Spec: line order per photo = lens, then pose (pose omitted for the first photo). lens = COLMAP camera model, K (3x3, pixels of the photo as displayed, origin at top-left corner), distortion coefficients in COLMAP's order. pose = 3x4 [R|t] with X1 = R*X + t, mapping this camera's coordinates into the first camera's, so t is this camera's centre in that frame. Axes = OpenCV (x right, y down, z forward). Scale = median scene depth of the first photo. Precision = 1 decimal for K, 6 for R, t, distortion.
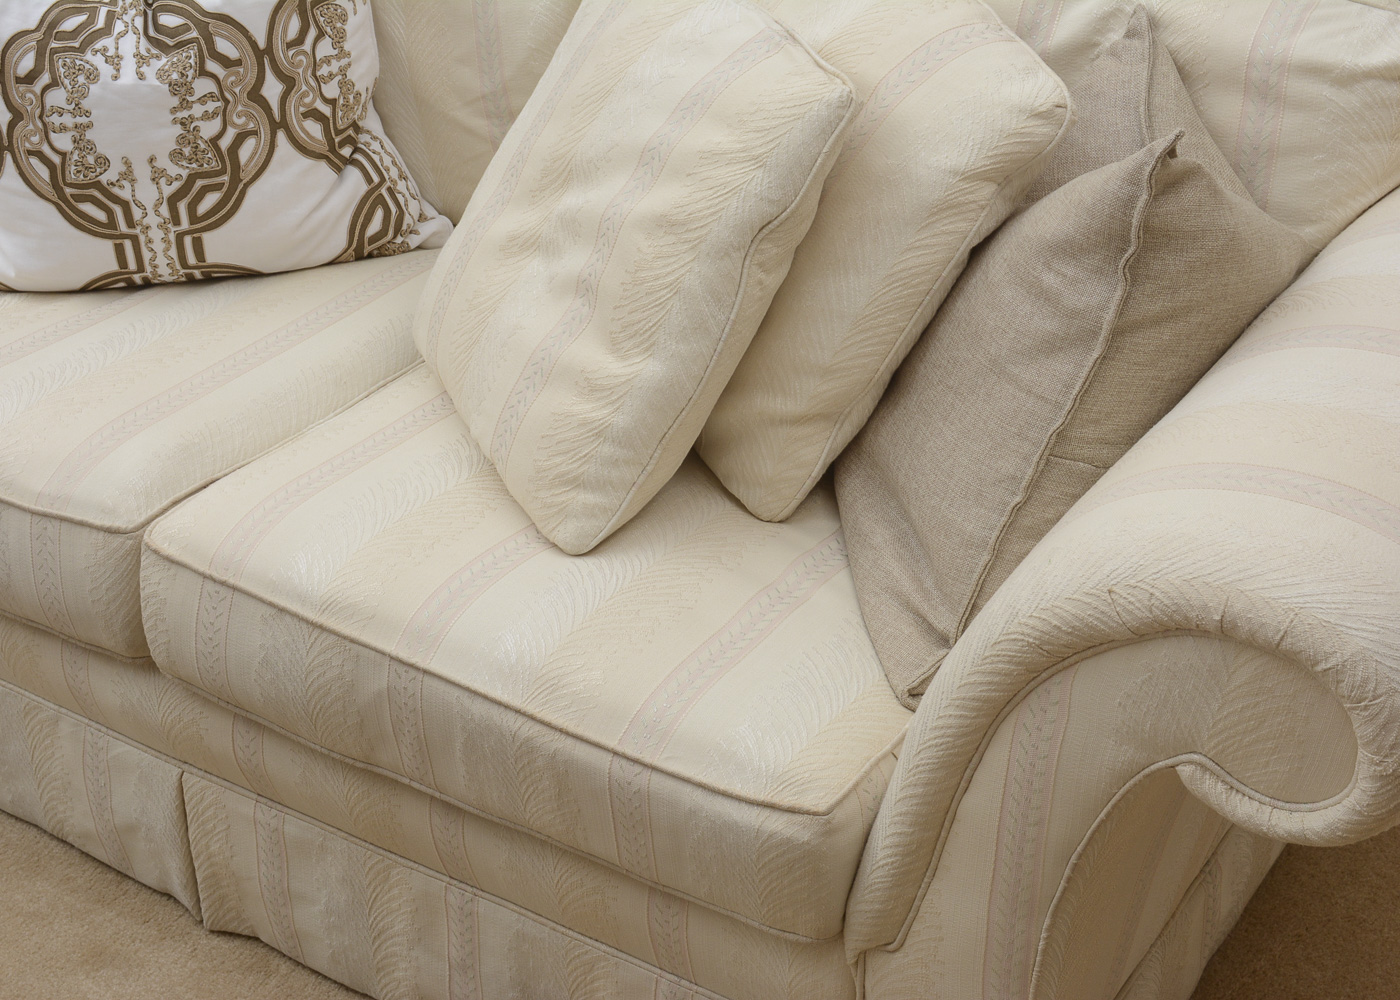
lens RADIAL K [[2186.0, 0, 700.0], [0, 2186.0, 500.0], [0, 0, 1]] dist [-0.007753, -0.062465]
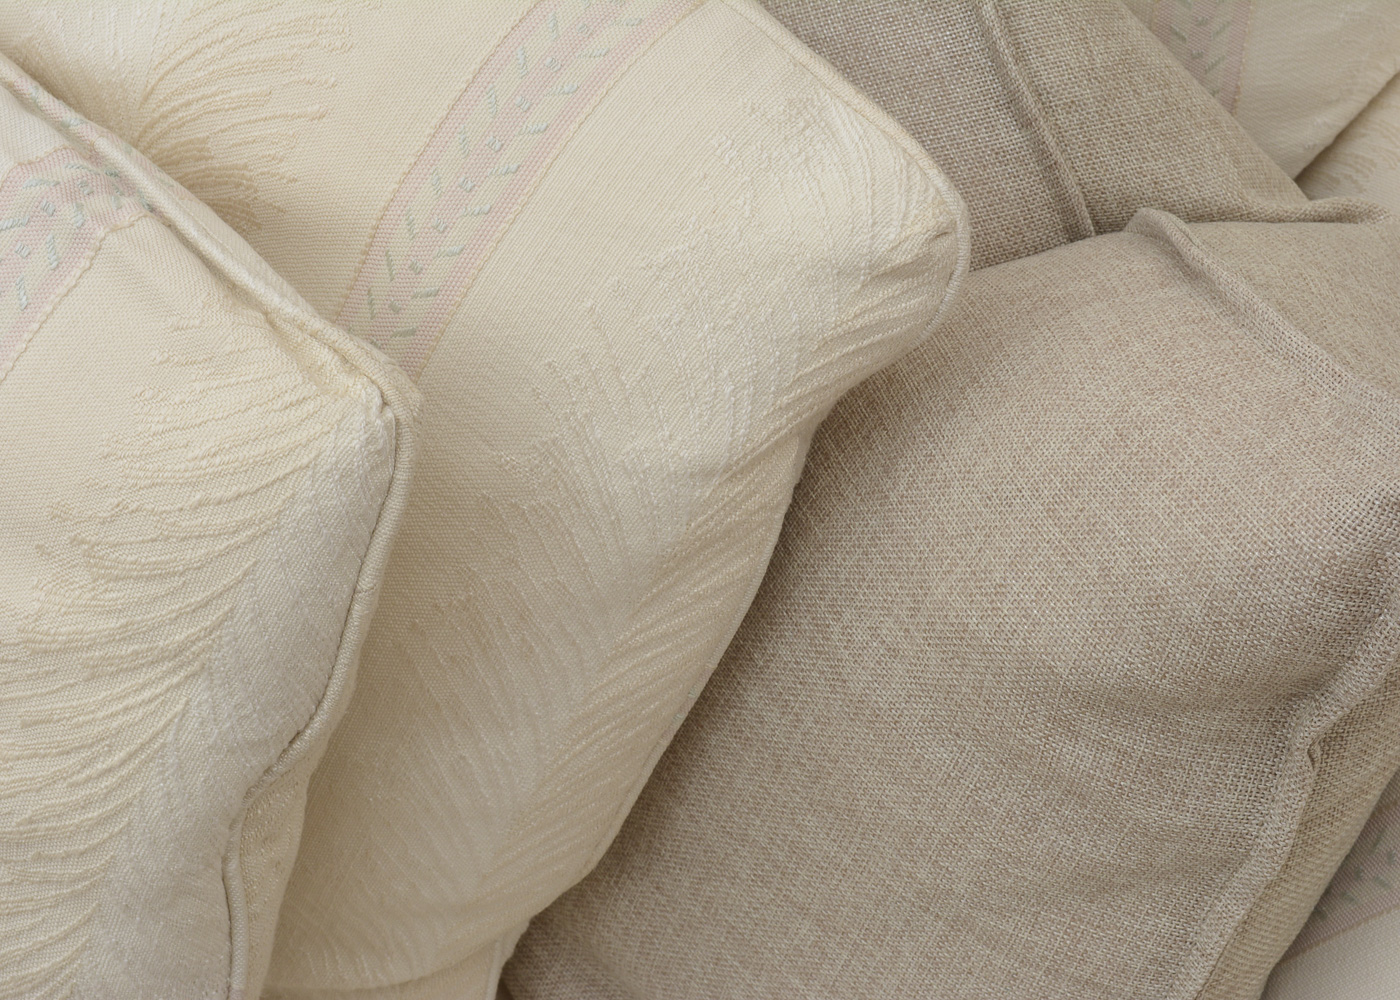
lens RADIAL K [[2186.0, 0, 700.0], [0, 2186.0, 500.0], [0, 0, 1]] dist [-0.007753, -0.062465]
pose [[0.892127, -0.371446, 0.257172, 0.015695], [0.232029, 0.865132, 0.444644, -0.237570], [-0.387649, -0.337008, 0.857994, 0.528173]]
